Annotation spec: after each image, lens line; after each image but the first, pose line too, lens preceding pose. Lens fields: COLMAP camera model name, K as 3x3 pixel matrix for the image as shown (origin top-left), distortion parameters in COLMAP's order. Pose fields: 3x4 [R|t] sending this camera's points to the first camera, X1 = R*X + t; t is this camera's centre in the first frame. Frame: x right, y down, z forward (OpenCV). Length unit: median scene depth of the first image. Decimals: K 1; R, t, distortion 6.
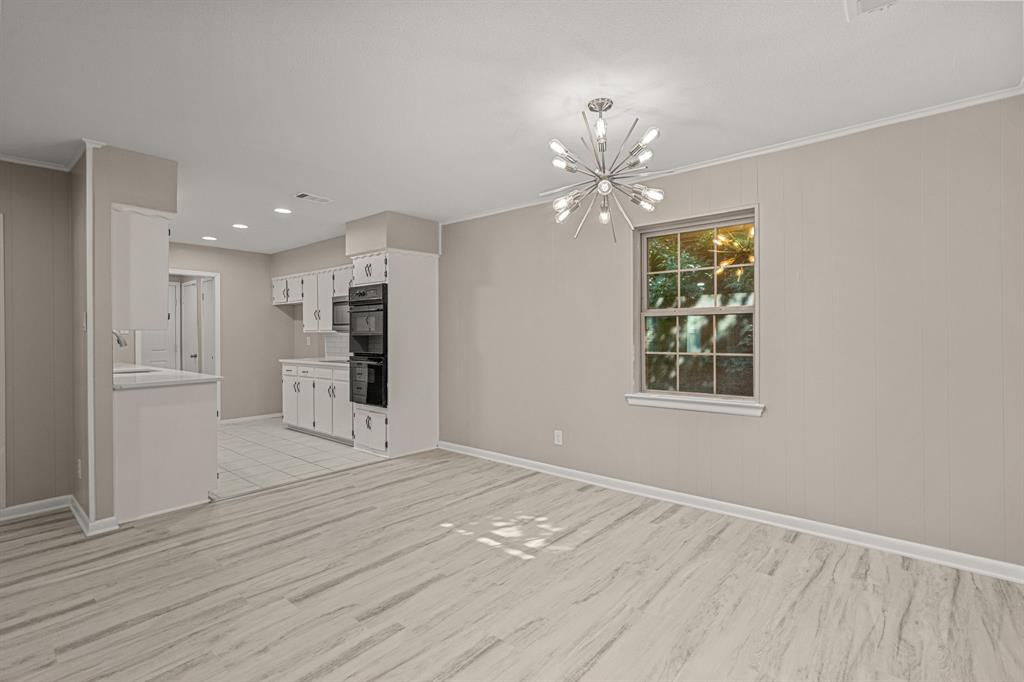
lens RADIAL K [[475.1, 0, 518.5], [0, 475.1, 319.9], [0, 0, 1]] dist [-0.003801, 0.001222]
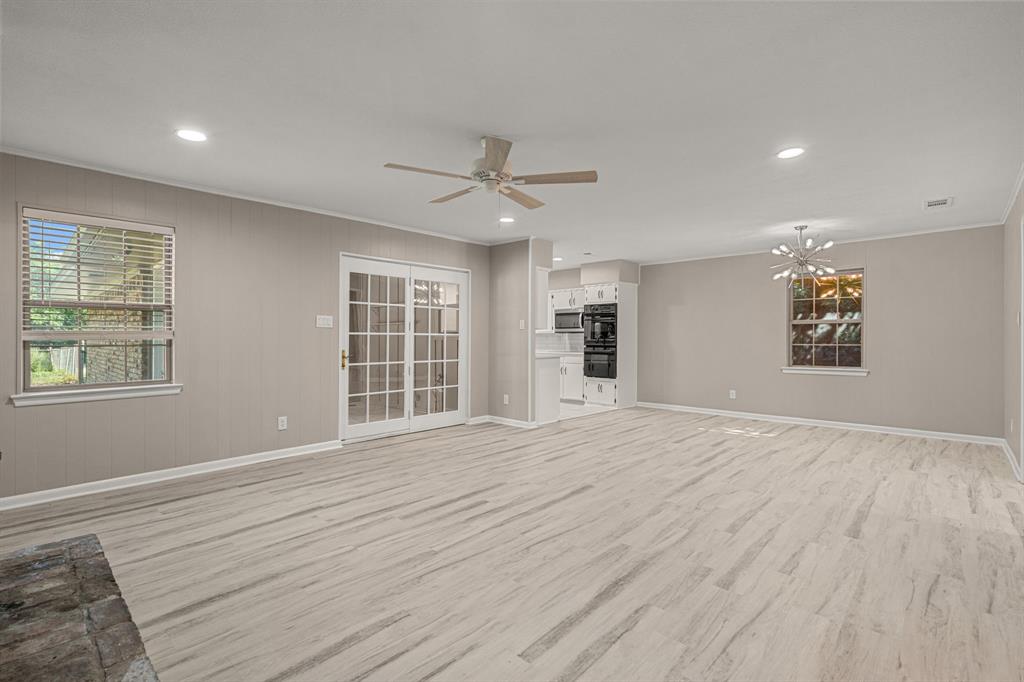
lens RADIAL K [[475.1, 0, 513.8], [0, 475.1, 336.7], [0, 0, 1]] dist [-0.003801, 0.001222]
pose [[0.998907, 0.008477, -0.045962, -0.554518], [-0.007540, 0.999761, 0.020525, 0.008281], [0.046125, -0.020156, 0.998732, -0.659678]]
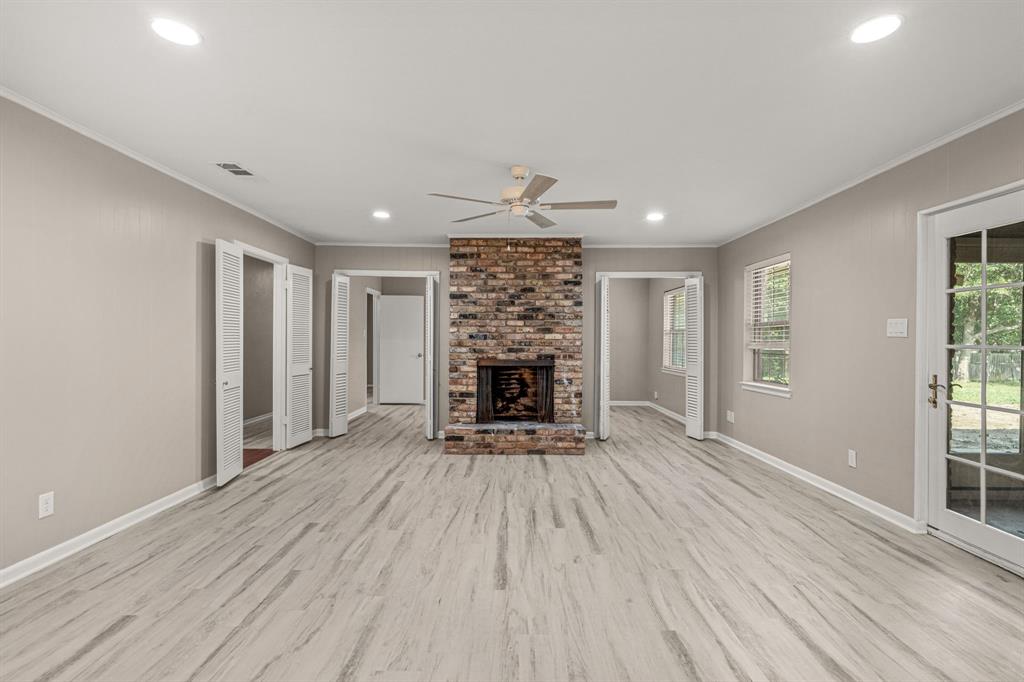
lens RADIAL K [[475.1, 0, 506.1], [0, 475.1, 339.5], [0, 0, 1]] dist [-0.003801, 0.001222]
pose [[-0.772301, 0.004692, -0.635240, -0.145303], [0.014558, 0.999841, -0.010314, 0.015454], [0.635090, -0.017214, -0.772246, 0.532811]]
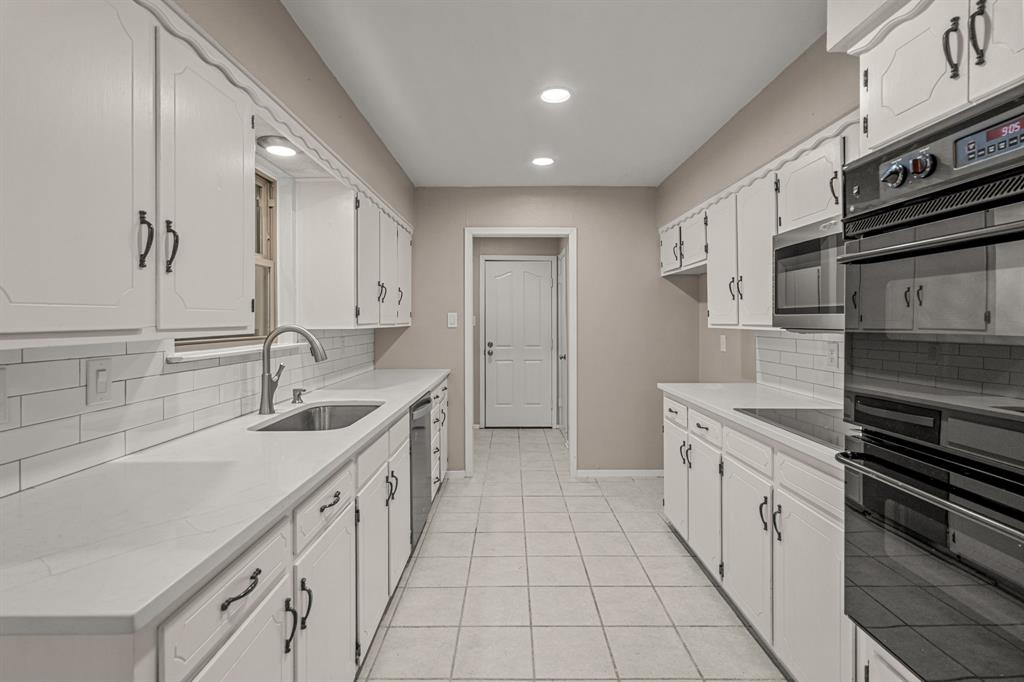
lens RADIAL K [[475.1, 0, 513.6], [0, 475.1, 323.1], [0, 0, 1]] dist [-0.003801, 0.001222]
pose [[0.639641, 0.014503, -0.768537, -0.289923], [0.010399, 0.999567, 0.027517, 0.008488], [0.768604, -0.025593, 0.639213, 0.743106]]
